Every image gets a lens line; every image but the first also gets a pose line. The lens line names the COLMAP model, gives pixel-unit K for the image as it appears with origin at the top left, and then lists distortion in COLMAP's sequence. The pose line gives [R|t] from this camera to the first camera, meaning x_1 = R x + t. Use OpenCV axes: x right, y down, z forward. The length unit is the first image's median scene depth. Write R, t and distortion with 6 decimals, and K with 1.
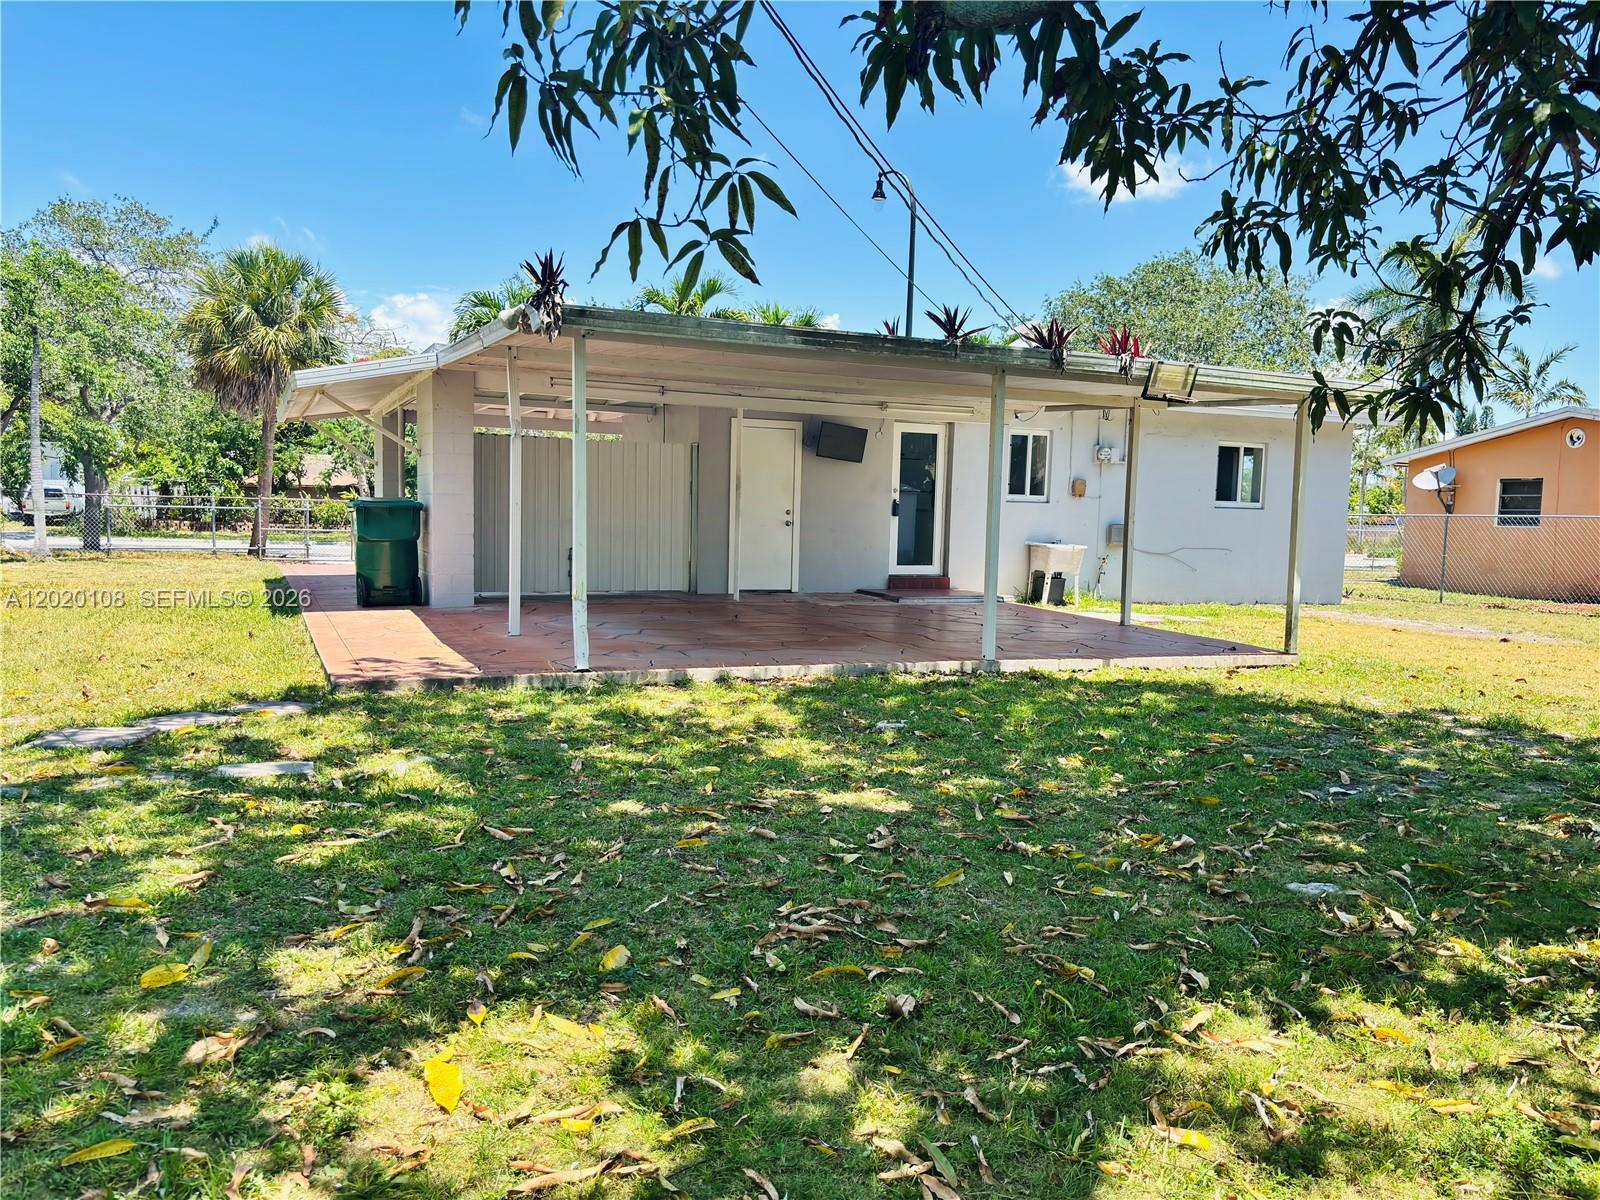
lens RADIAL K [[1202.4, 0, 800.0], [0, 1202.4, 604.7], [0, 0, 1]] dist [0.030657, -0.026141]
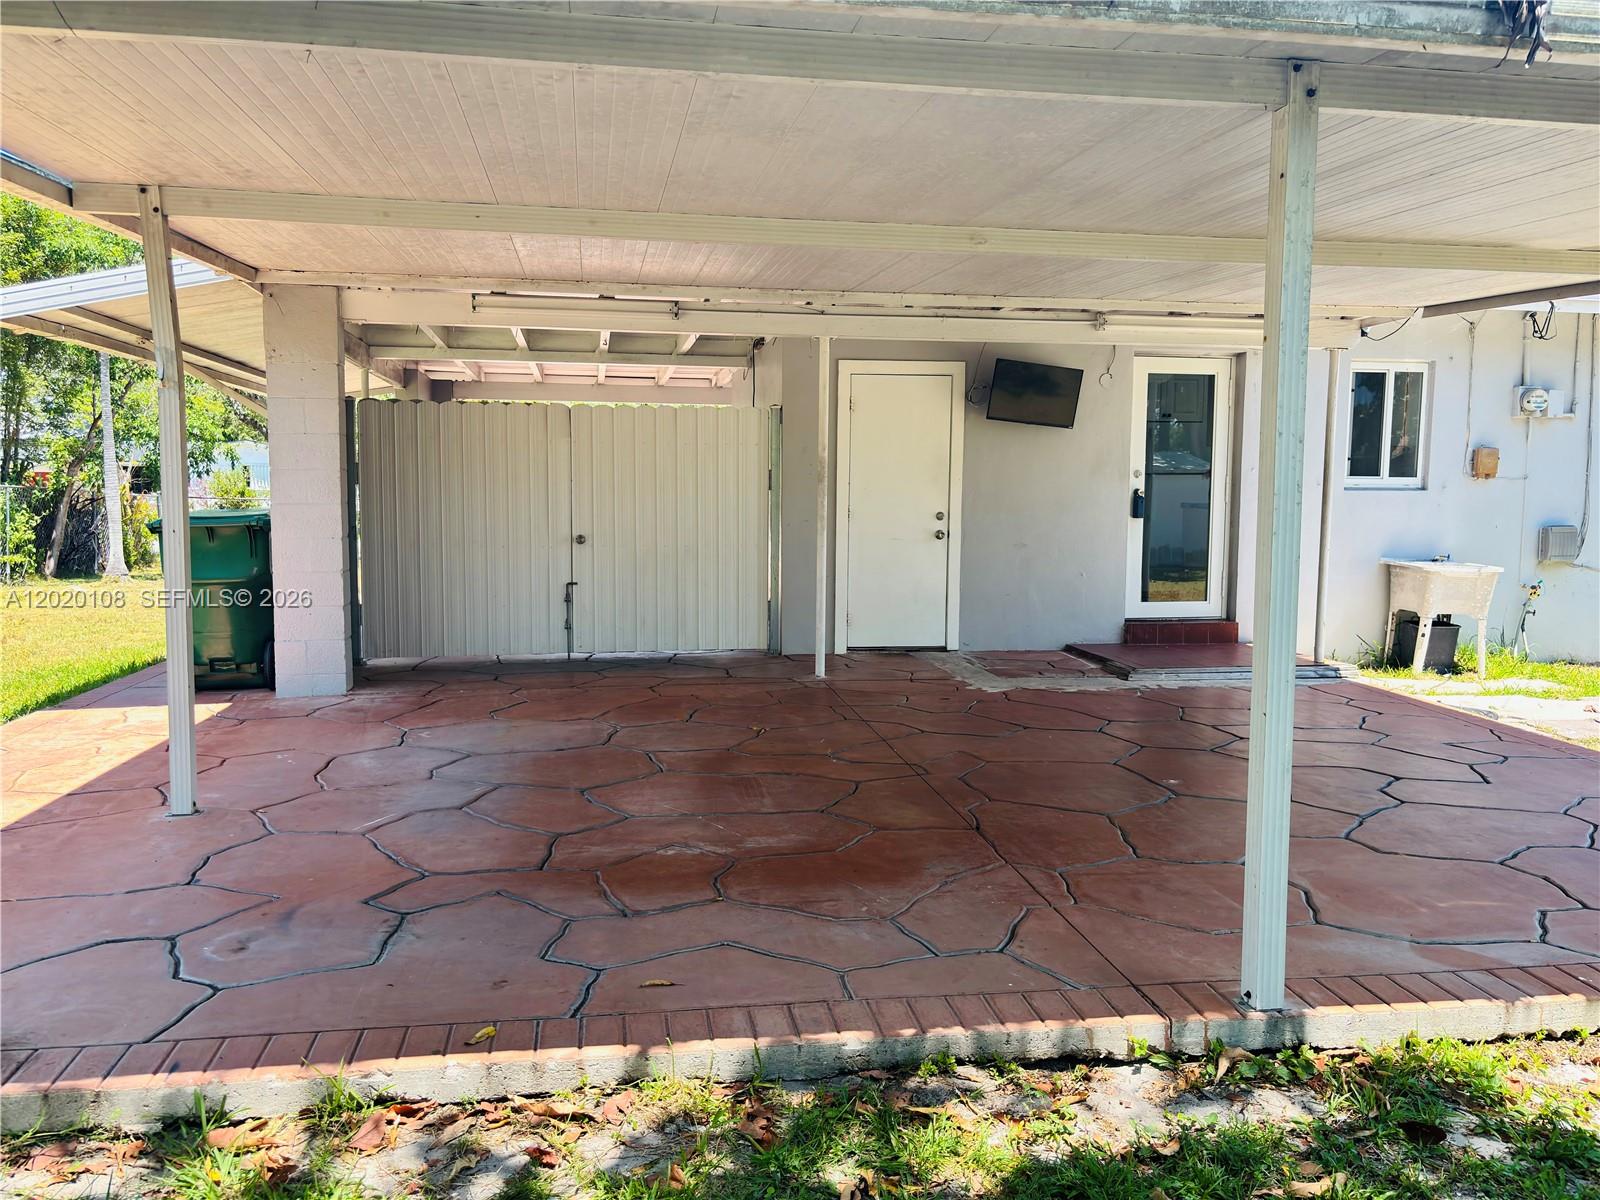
lens RADIAL K [[1202.4, 0, 797.9], [0, 1202.4, 593.0], [0, 0, 1]] dist [0.030657, -0.026141]
pose [[0.966330, 0.002673, -0.257291, 0.070199], [-0.002410, 0.999996, 0.001336, -0.037278], [0.257294, -0.000671, 0.966333, 0.387851]]
